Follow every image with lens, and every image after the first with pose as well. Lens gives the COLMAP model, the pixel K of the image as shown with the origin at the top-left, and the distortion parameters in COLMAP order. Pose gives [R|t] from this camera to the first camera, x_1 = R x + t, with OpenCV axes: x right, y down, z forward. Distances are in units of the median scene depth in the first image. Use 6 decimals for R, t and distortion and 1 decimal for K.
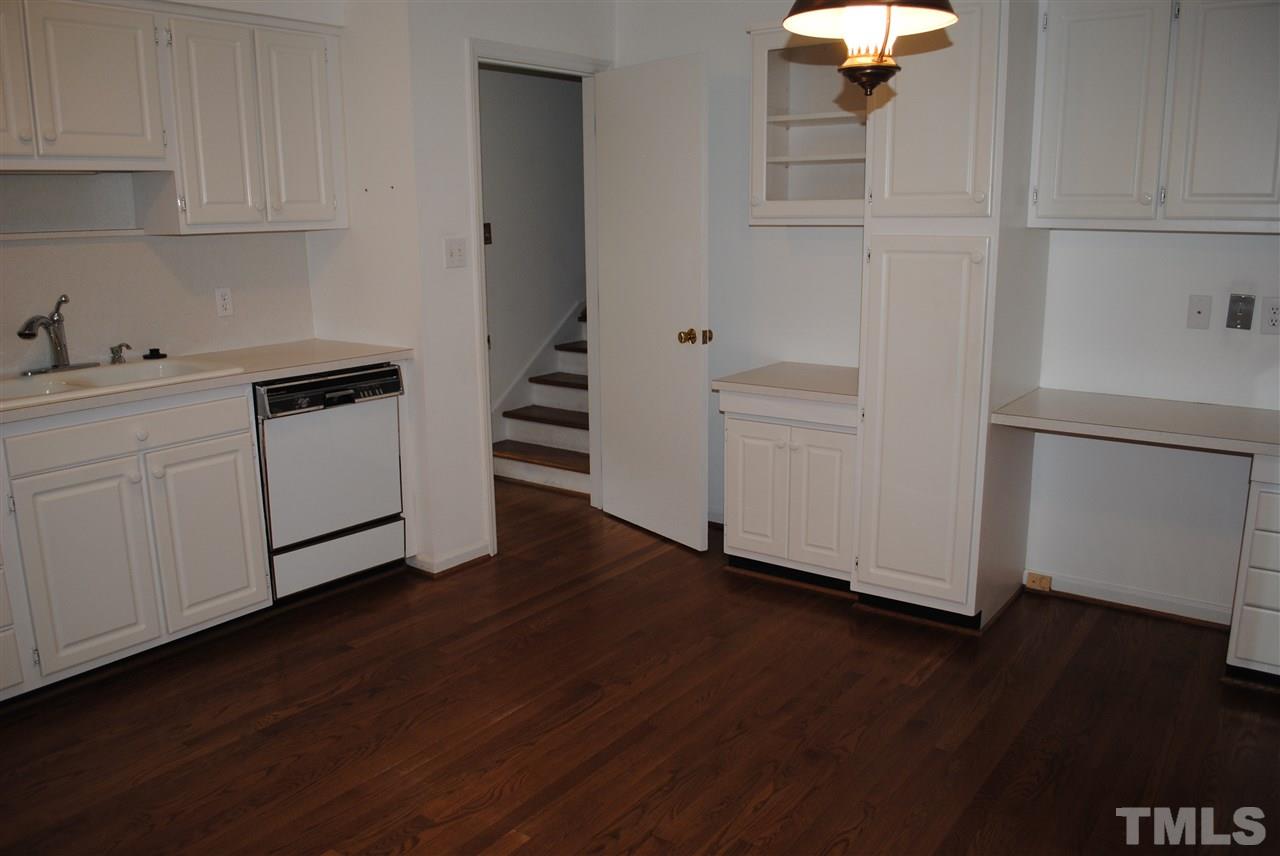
lens RADIAL K [[1042.5, 0, 640.0], [0, 1042.5, 428.0], [0, 0, 1]] dist [0.007853, 0.004747]
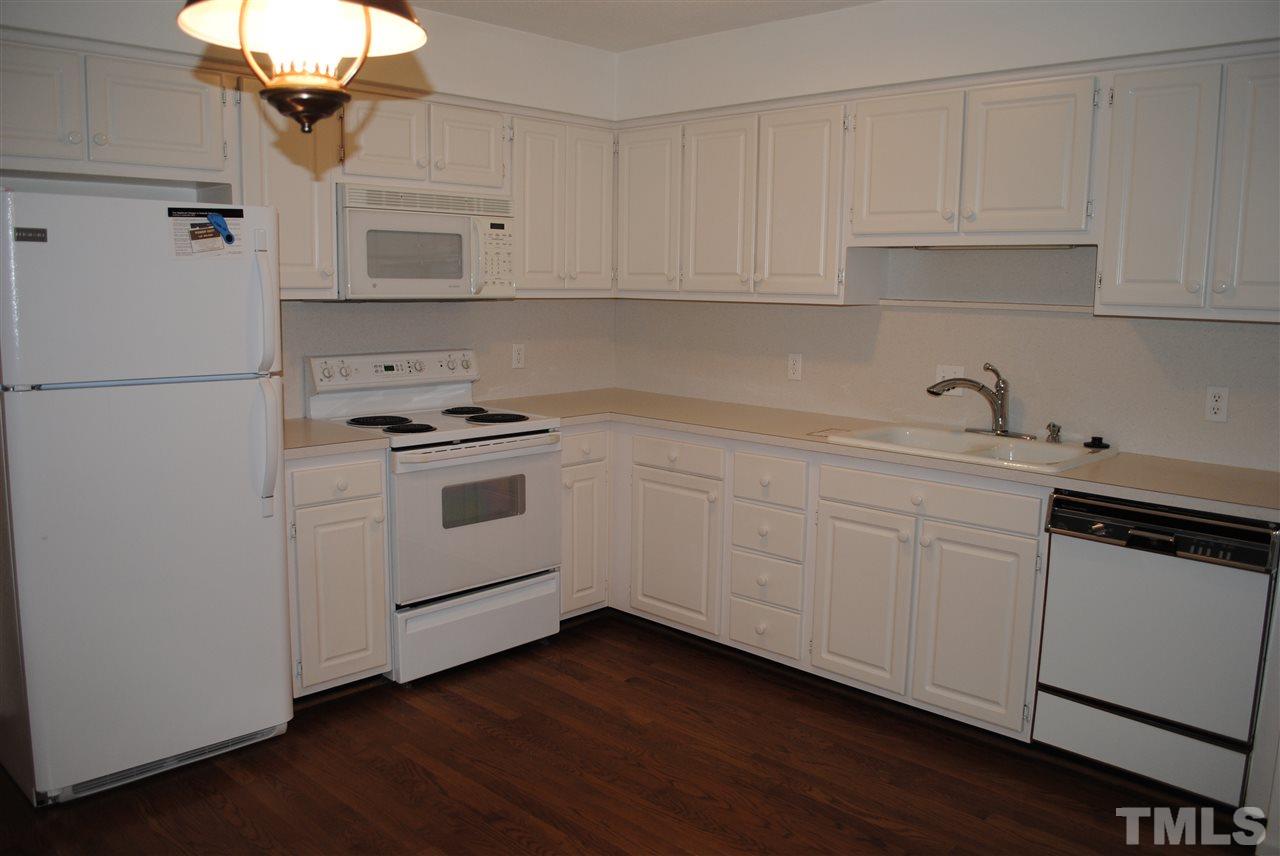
lens RADIAL K [[1040.1, 0, 639.6], [0, 1040.1, 455.2], [0, 0, 1]] dist [-0.040318, 0.000533]
pose [[-0.109745, 0.185812, -0.976437, 0.513294], [-0.225586, 0.952080, 0.206531, -0.174357], [0.968022, 0.242936, -0.062570, 0.748929]]
